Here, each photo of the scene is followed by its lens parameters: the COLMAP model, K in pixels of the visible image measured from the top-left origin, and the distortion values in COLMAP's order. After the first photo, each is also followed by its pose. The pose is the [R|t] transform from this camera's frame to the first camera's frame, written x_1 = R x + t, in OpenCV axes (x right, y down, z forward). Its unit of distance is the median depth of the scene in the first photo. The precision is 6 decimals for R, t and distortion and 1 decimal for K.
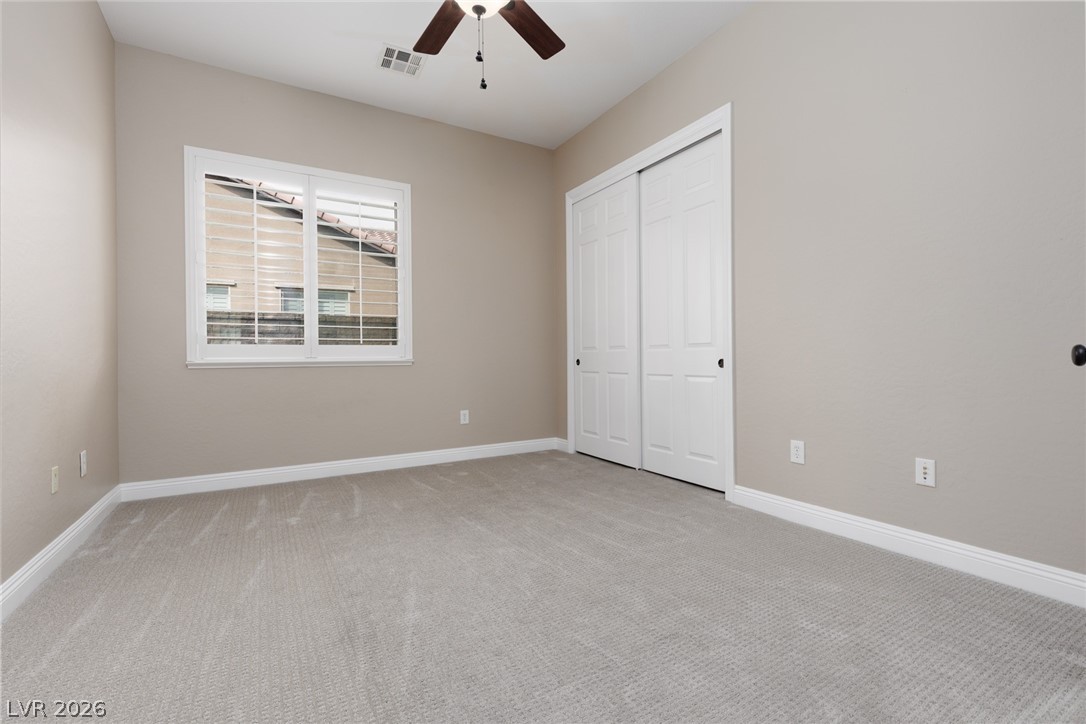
lens RADIAL K [[485.2, 0, 539.2], [0, 485.2, 356.0], [0, 0, 1]] dist [0.002637, 0.000314]
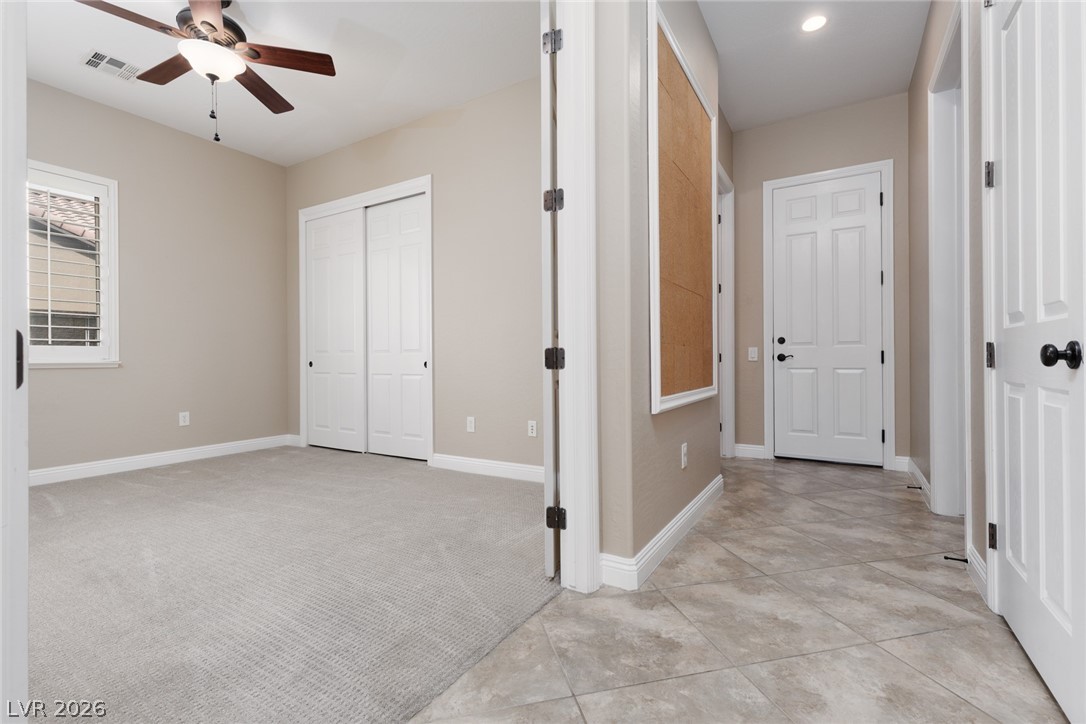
lens RADIAL K [[485.2, 0, 546.2], [0, 485.2, 360.8], [0, 0, 1]] dist [0.002637, 0.000314]
pose [[0.871862, 0.003575, 0.489738, 0.008016], [-0.005298, 0.999984, 0.002134, -0.000440], [-0.489723, -0.004455, 0.871867, -0.328823]]
